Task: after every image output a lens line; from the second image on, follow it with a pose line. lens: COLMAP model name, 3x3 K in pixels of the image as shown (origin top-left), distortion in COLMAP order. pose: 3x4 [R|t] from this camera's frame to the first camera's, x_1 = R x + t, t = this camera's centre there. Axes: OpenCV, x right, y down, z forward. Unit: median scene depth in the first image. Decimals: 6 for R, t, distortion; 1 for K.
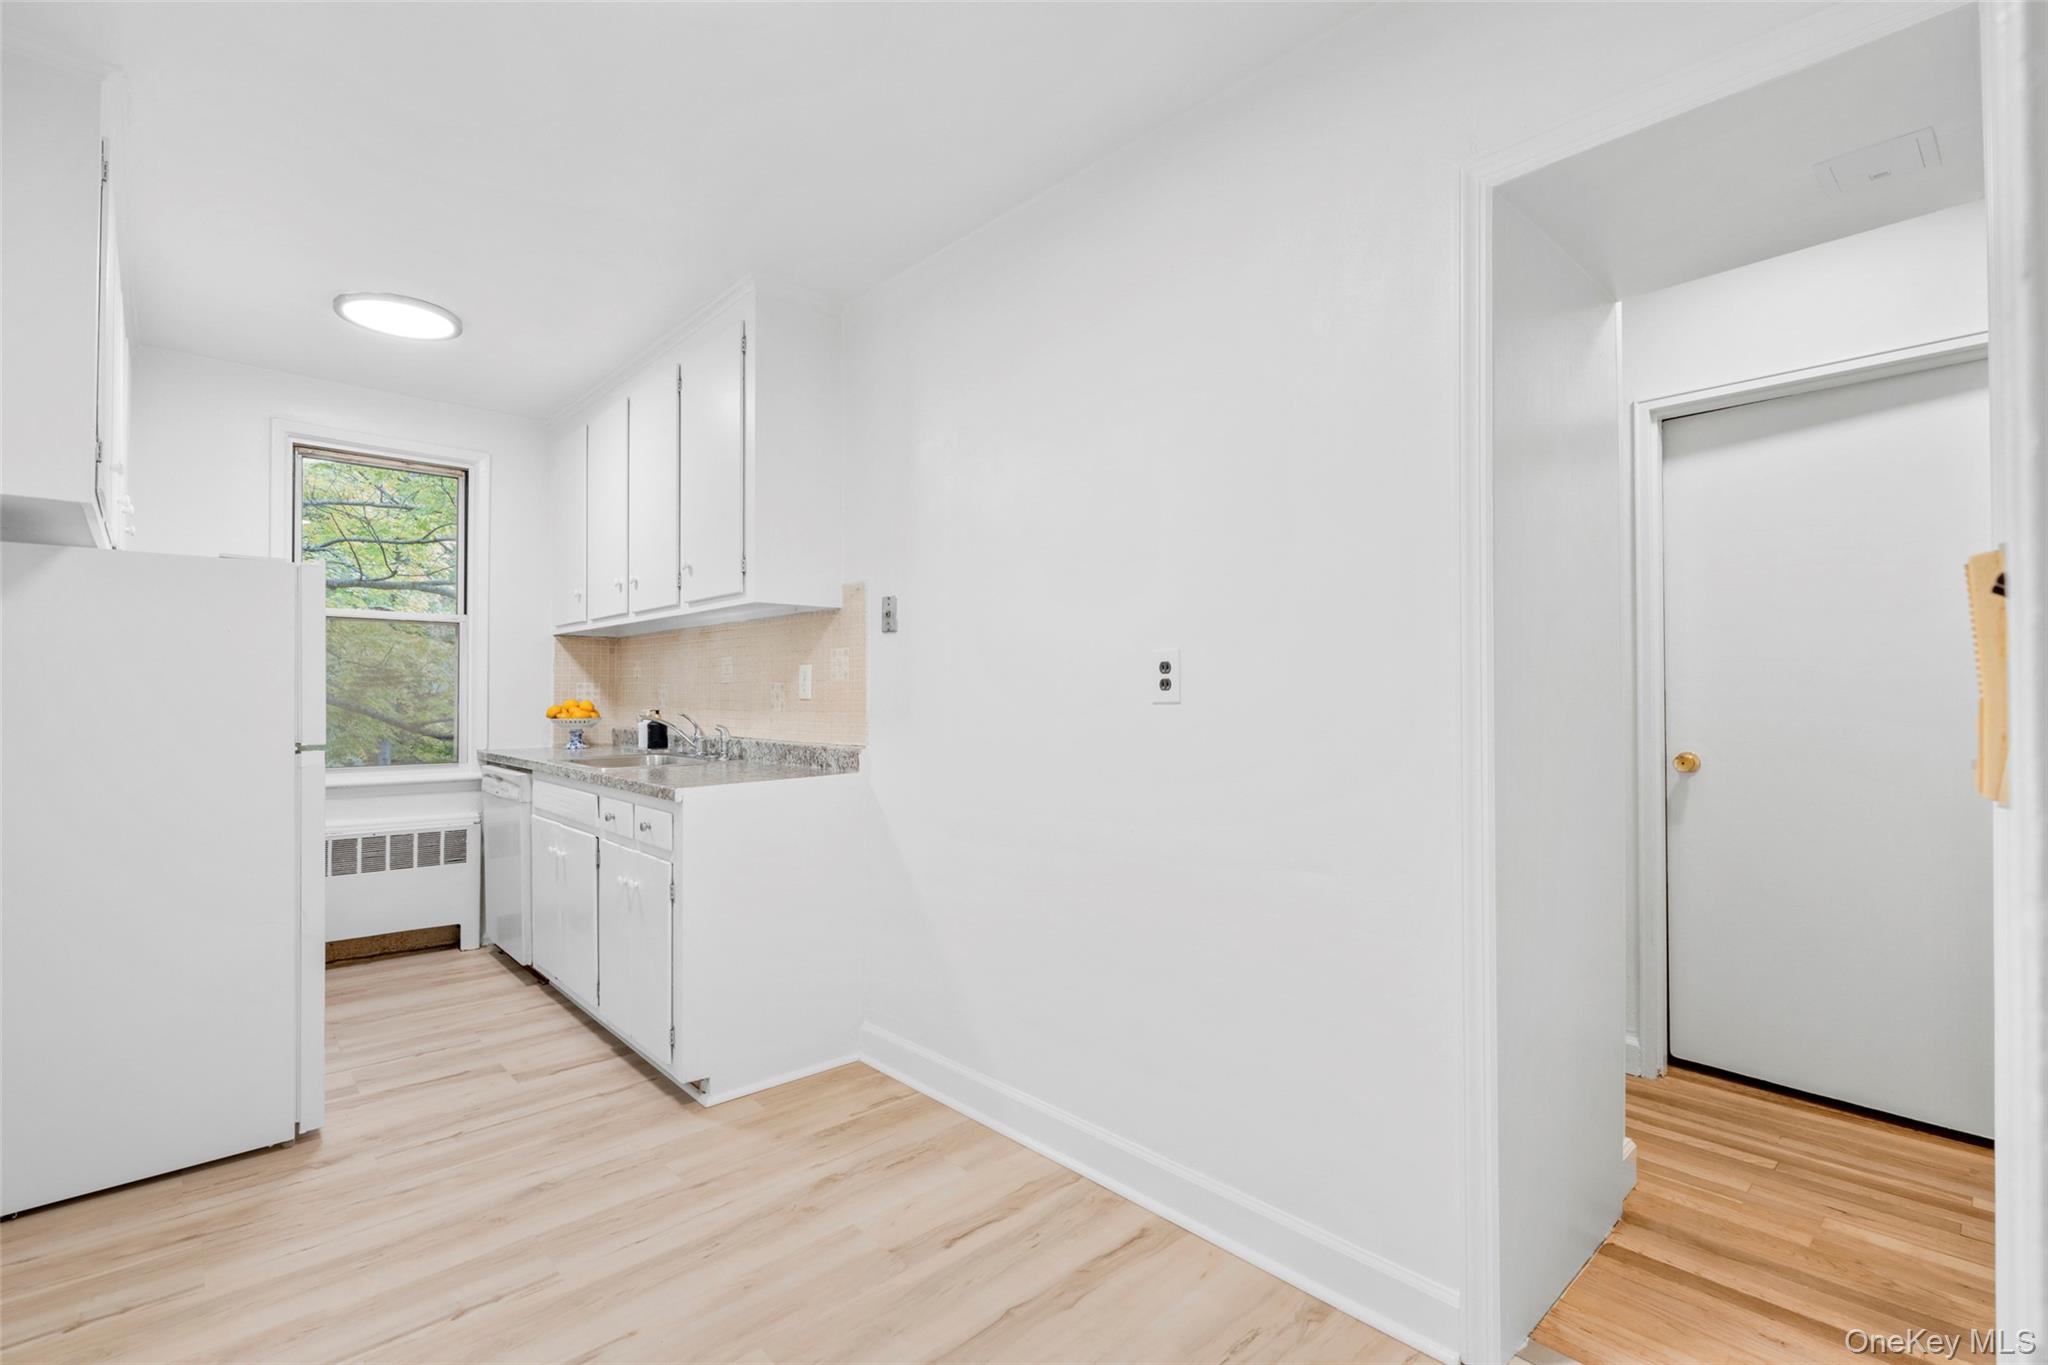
lens RADIAL K [[918.4, 0, 1028.0], [0, 918.4, 688.8], [0, 0, 1]] dist [-0.011025, 0.000546]
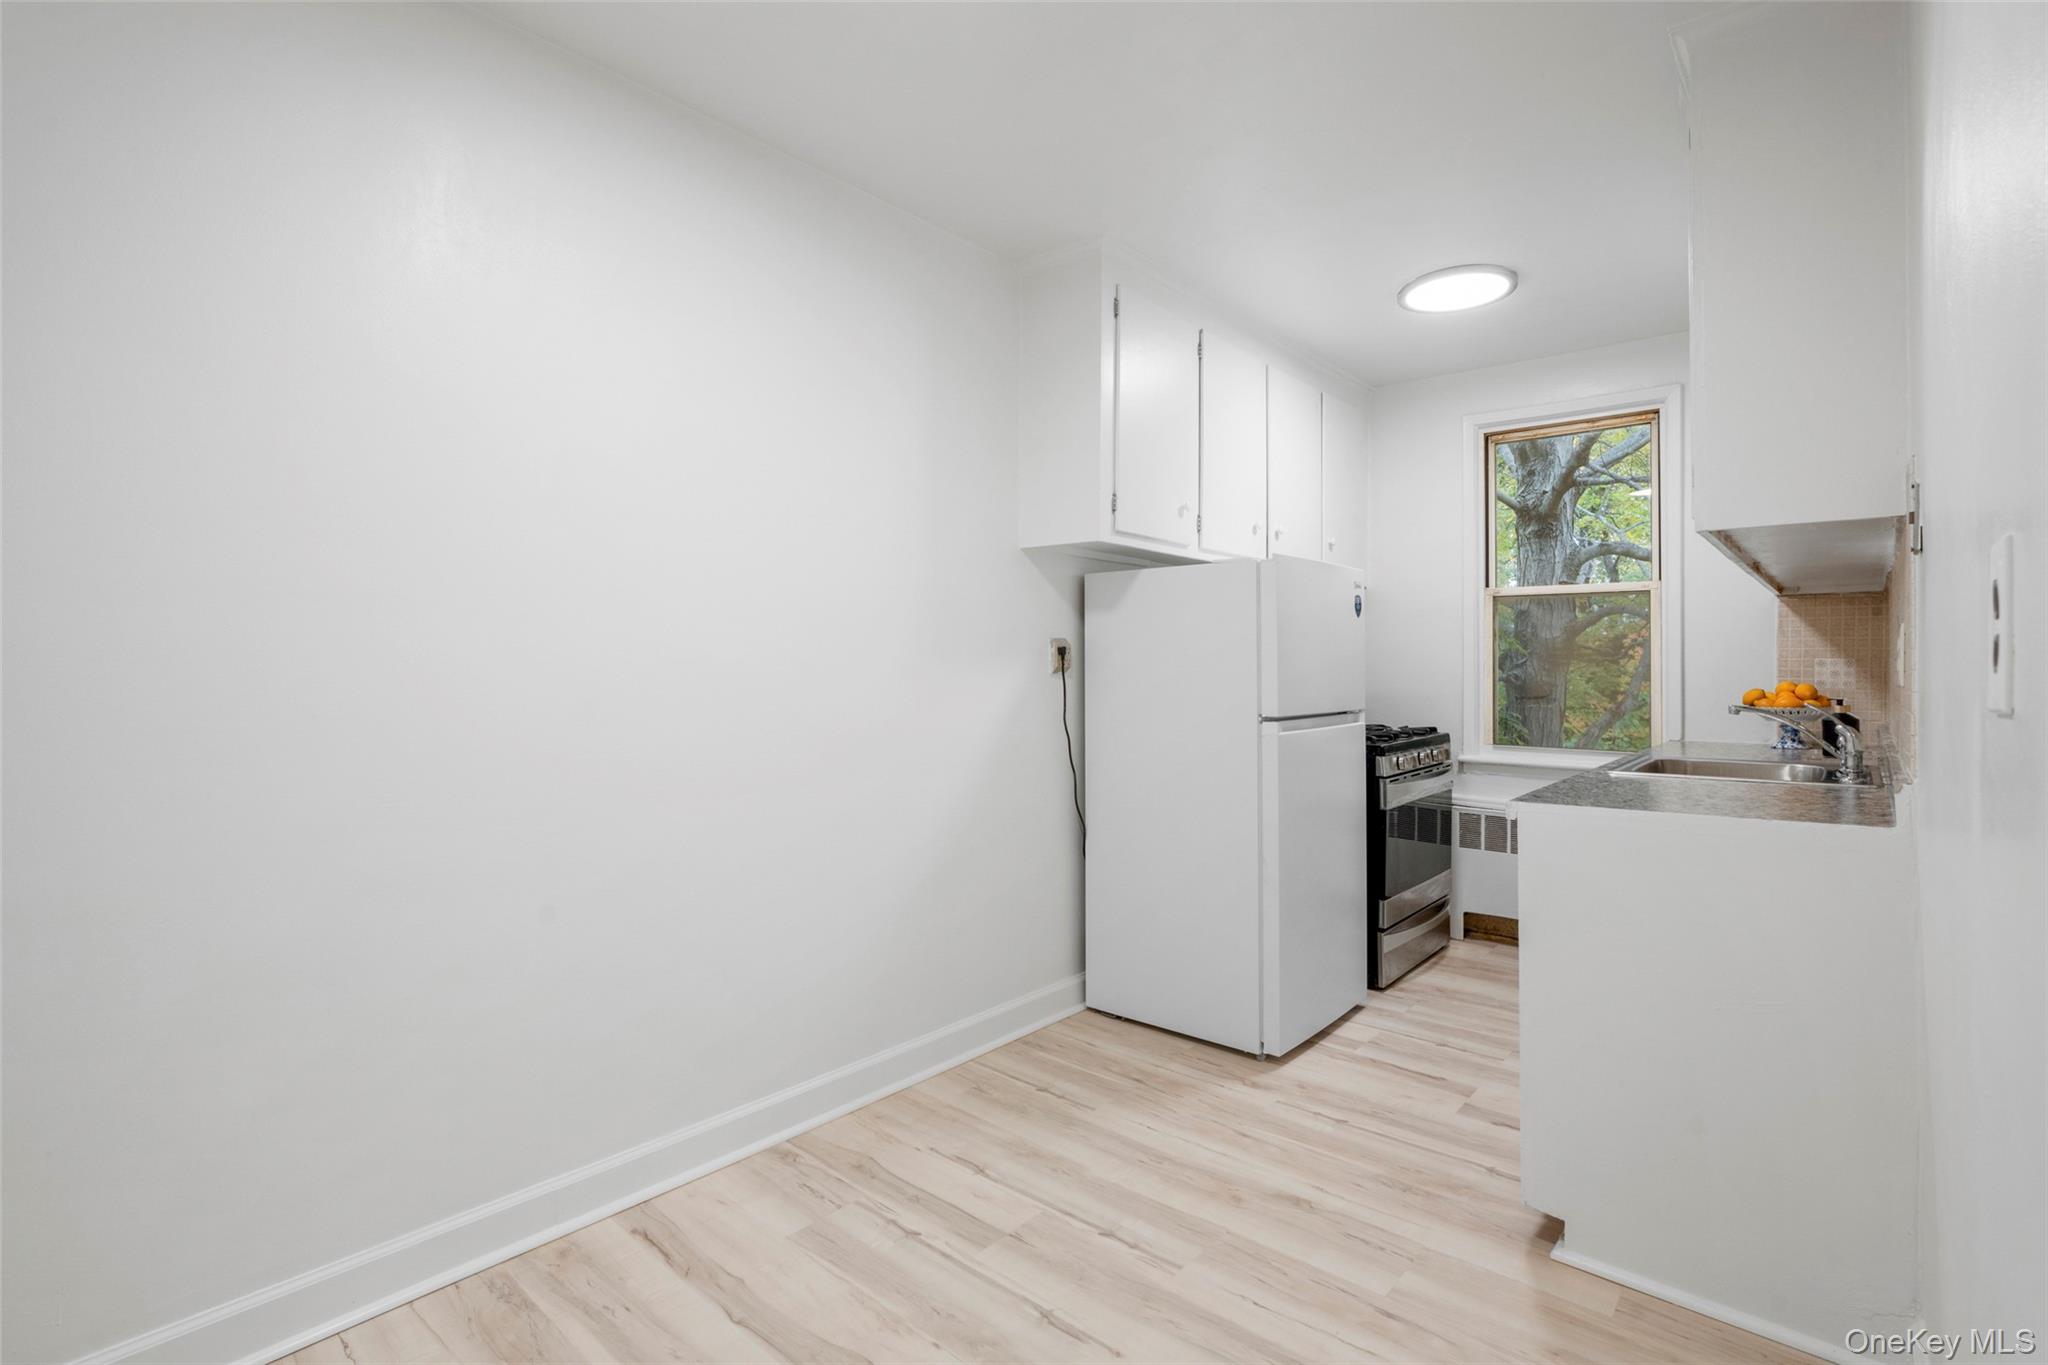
lens RADIAL K [[956.3, 0, 999.3], [0, 956.3, 653.6], [0, 0, 1]] dist [-0.015308, -0.000206]
pose [[0.089311, -0.013867, -0.995907, 0.274616], [-0.000509, 0.999902, -0.013968, 0.000000], [0.996004, 0.001755, 0.089295, 0.404163]]
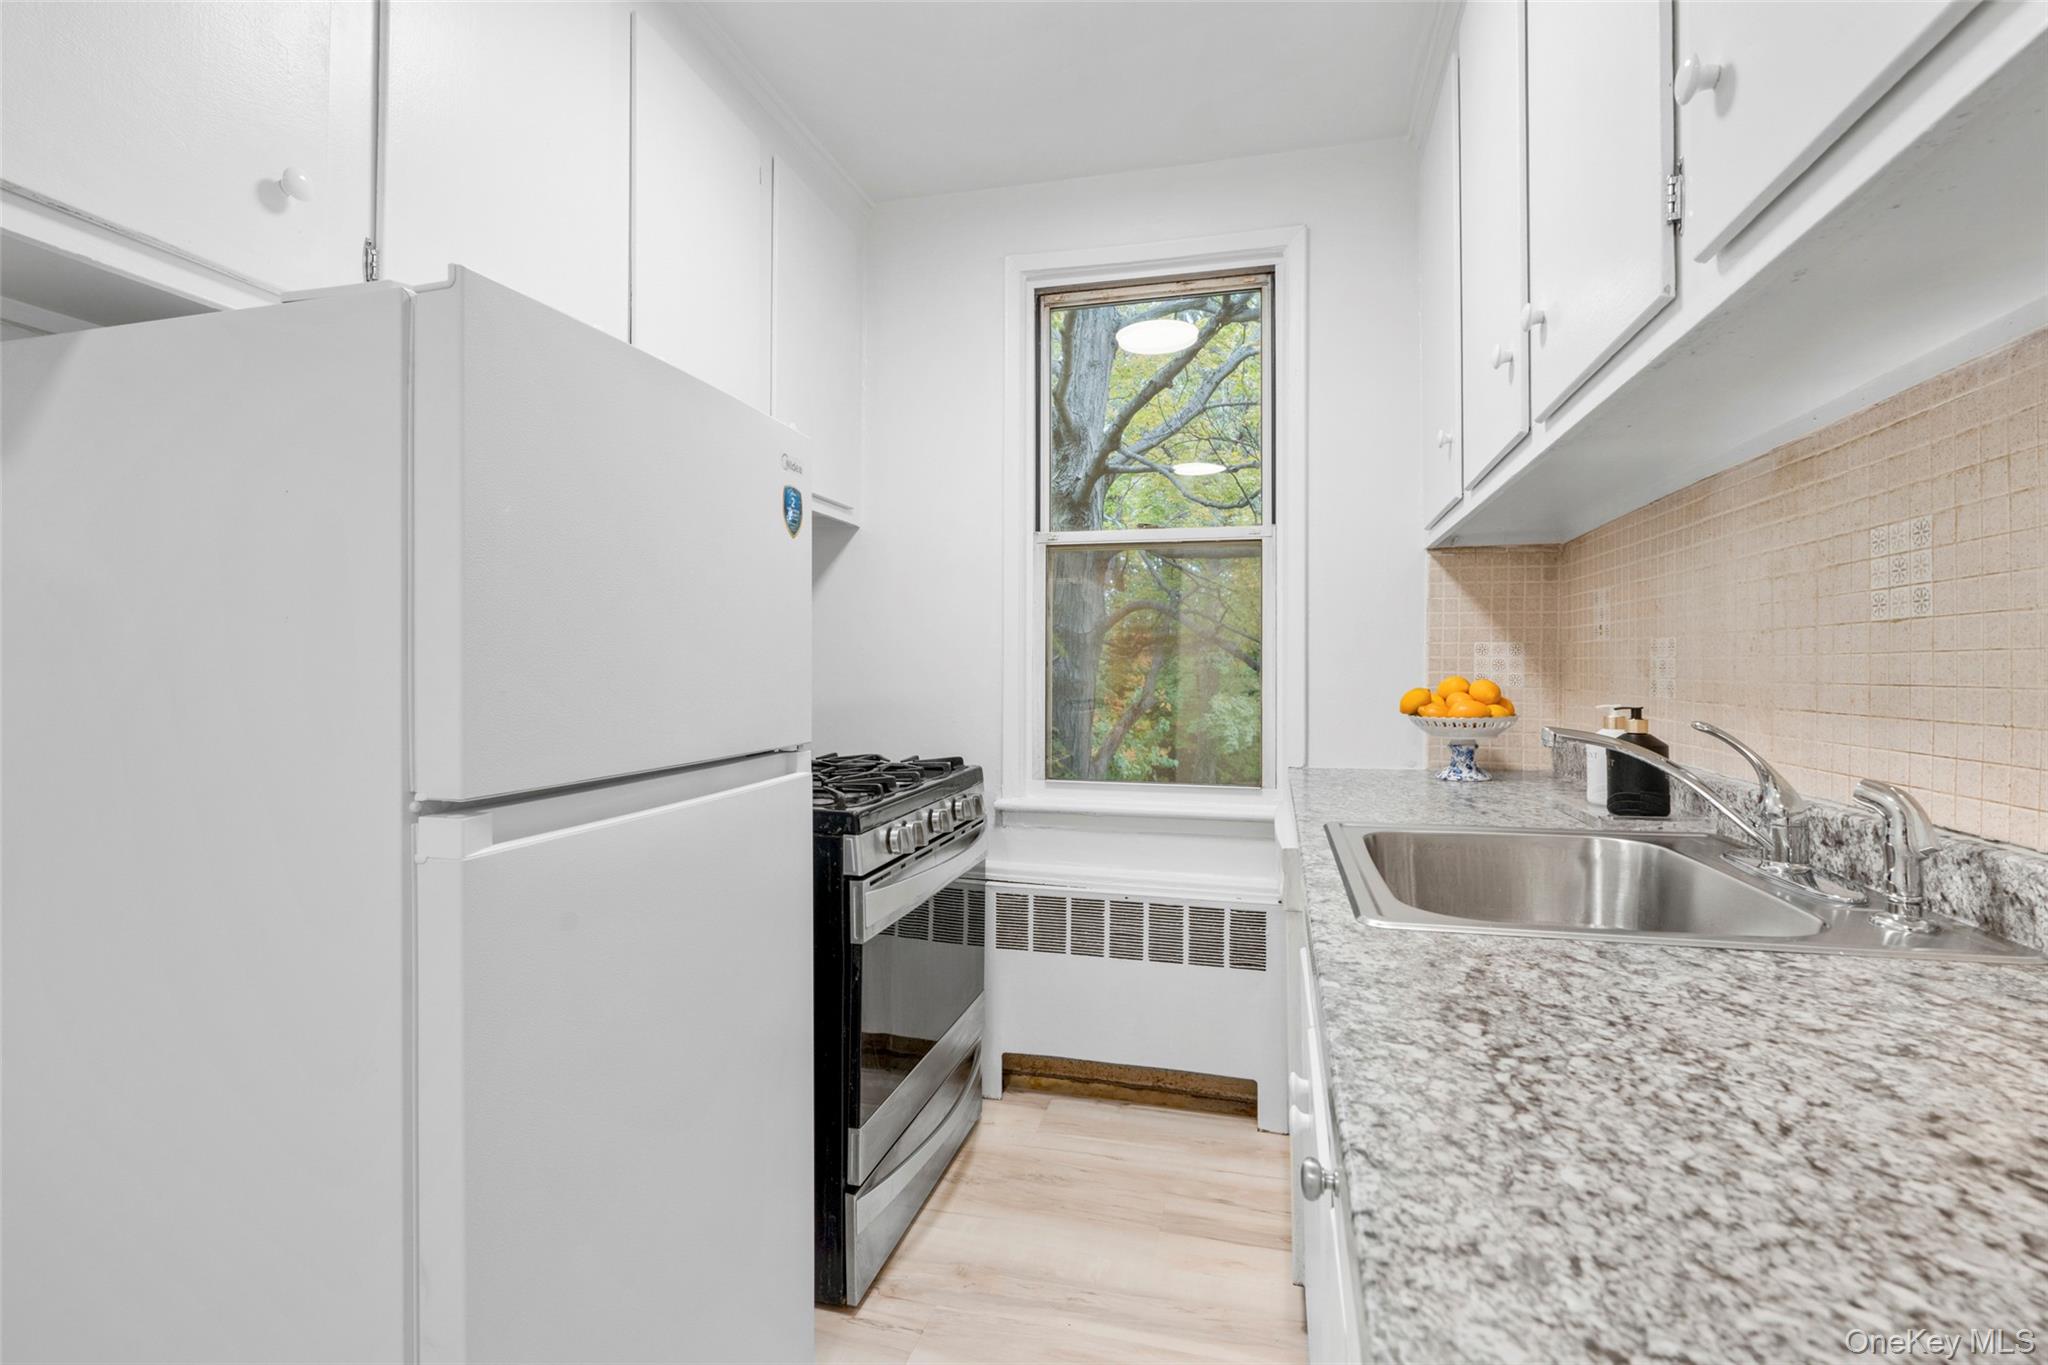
lens RADIAL K [[956.3, 0, 999.3], [0, 956.3, 653.6], [0, 0, 1]] dist [-0.015308, -0.000206]
pose [[0.518328, -0.012357, -0.855093, -0.261573], [0.001085, 0.999904, -0.013792, 0.008374], [0.855181, 0.006221, 0.518292, 0.721875]]
